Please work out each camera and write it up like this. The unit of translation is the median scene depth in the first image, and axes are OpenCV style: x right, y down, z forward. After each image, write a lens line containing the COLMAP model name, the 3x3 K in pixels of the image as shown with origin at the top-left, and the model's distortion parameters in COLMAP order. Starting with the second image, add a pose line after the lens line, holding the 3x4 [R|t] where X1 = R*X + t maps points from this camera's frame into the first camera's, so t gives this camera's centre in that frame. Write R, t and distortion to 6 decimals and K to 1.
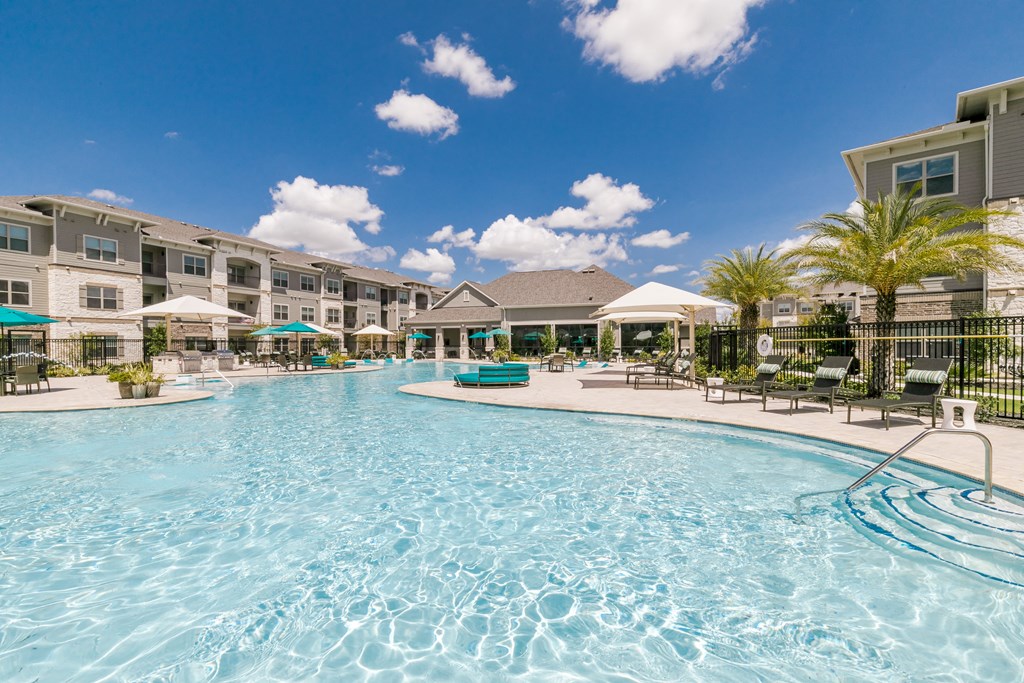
lens RADIAL K [[465.7, 0, 531.1], [0, 465.7, 343.4], [0, 0, 1]] dist [0.014504, -0.001683]
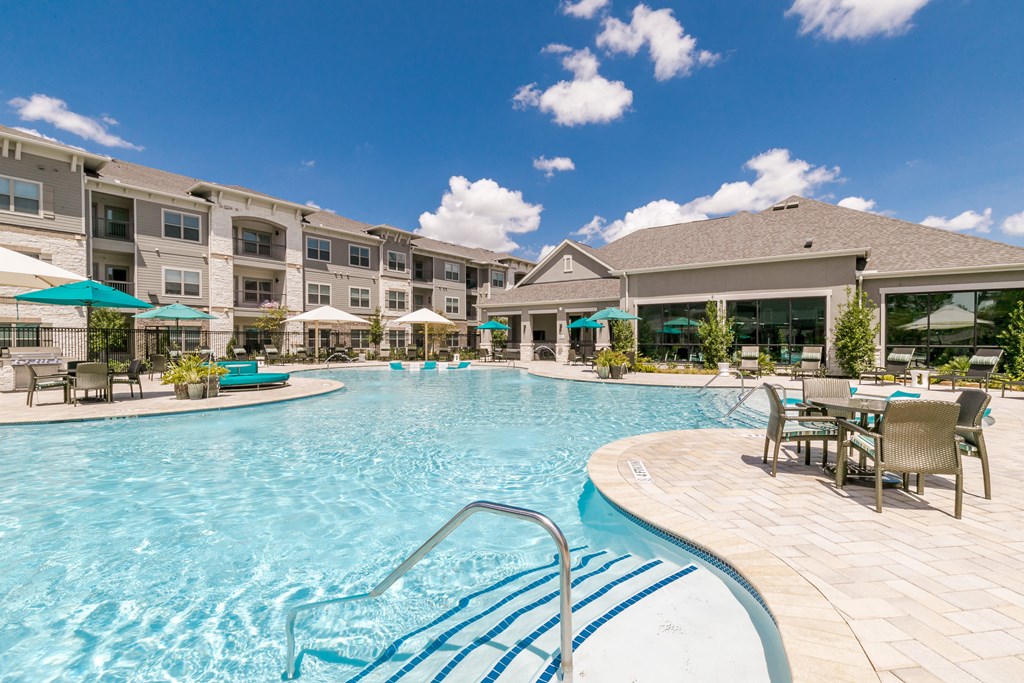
lens RADIAL K [[465.7, 0, 515.2], [0, 465.7, 345.1], [0, 0, 1]] dist [0.014504, -0.001683]
pose [[0.950927, 0.009567, -0.309268, -0.009852], [-0.005350, 0.999881, 0.014482, 0.001681], [0.309370, -0.012117, 0.950865, 0.410250]]
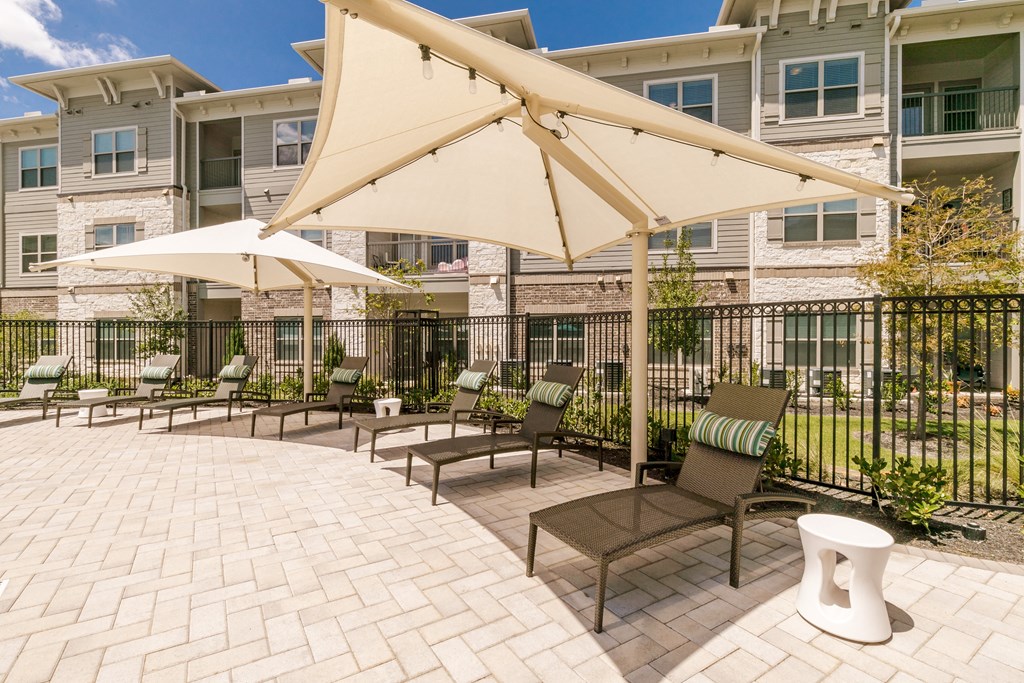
lens RADIAL K [[520.0, 0, 505.0], [0, 520.0, 344.0], [0, 0, 1]] dist [0.015389, 0.000364]
pose [[0.081724, 0.009867, -0.996606, -0.210387], [-0.001668, 0.999951, 0.009763, 0.004848], [0.996654, 0.000865, 0.081737, 0.985985]]
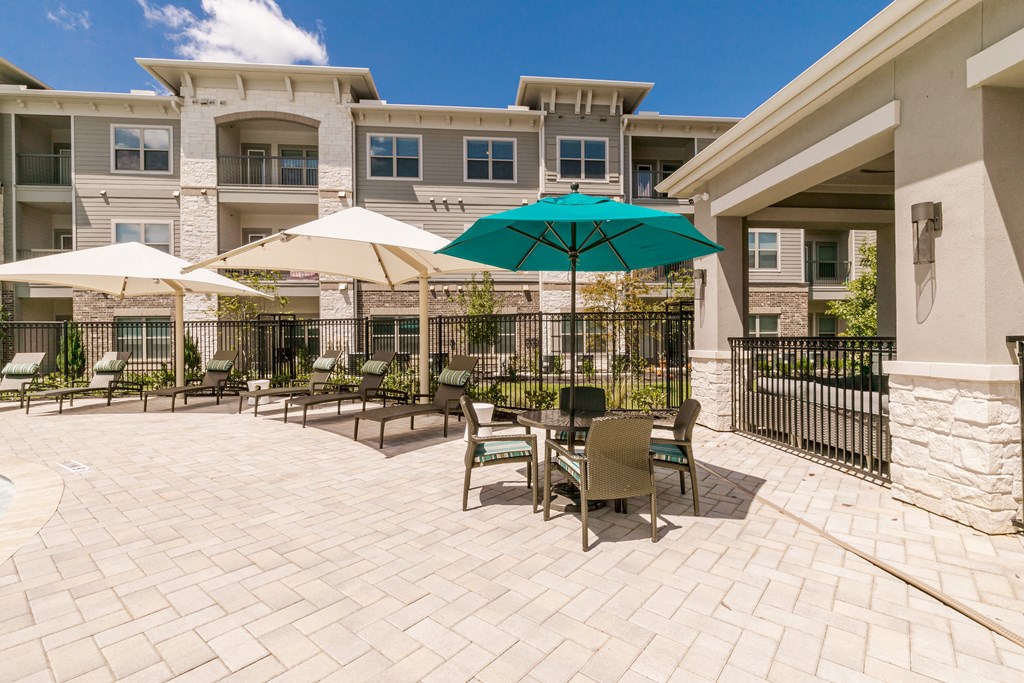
lens RADIAL K [[465.7, 0, 508.8], [0, 465.7, 336.6], [0, 0, 1]] dist [0.014504, -0.001683]
pose [[0.387801, 0.000298, -0.921743, -0.164972], [0.007679, 0.999964, 0.003554, 0.004963], [0.921711, -0.008457, 0.387785, 0.984569]]
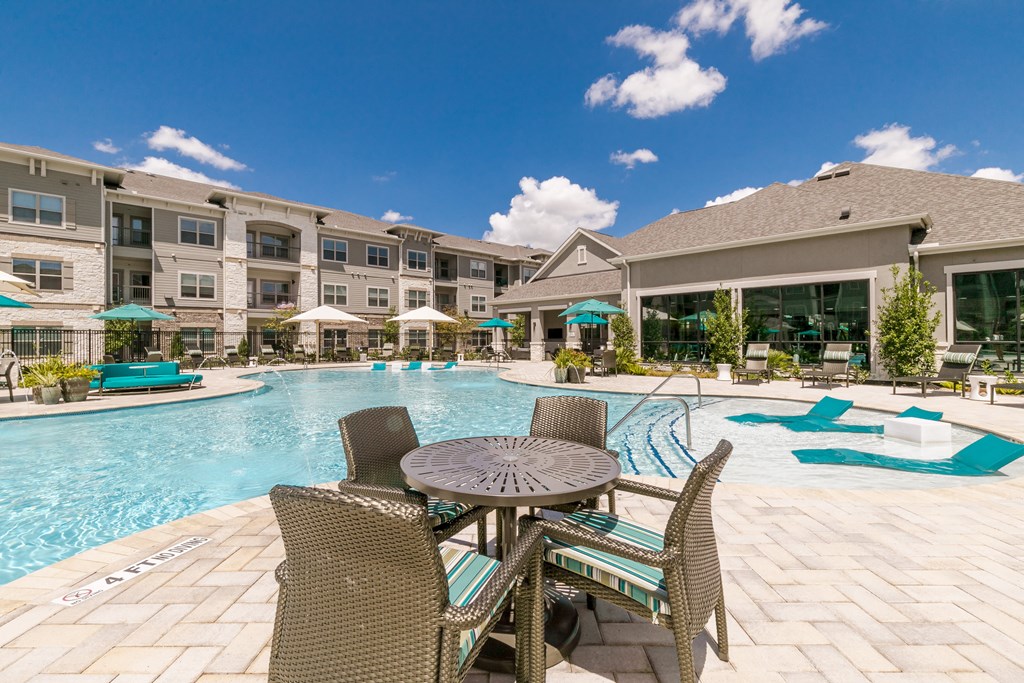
lens RADIAL K [[465.7, 0, 505.8], [0, 465.7, 338.0], [0, 0, 1]] dist [0.014504, -0.001683]
pose [[0.885466, -0.002270, -0.464699, 0.055012], [0.002932, 0.999995, 0.000702, 0.002893], [0.464695, -0.001984, 0.885468, 0.489230]]
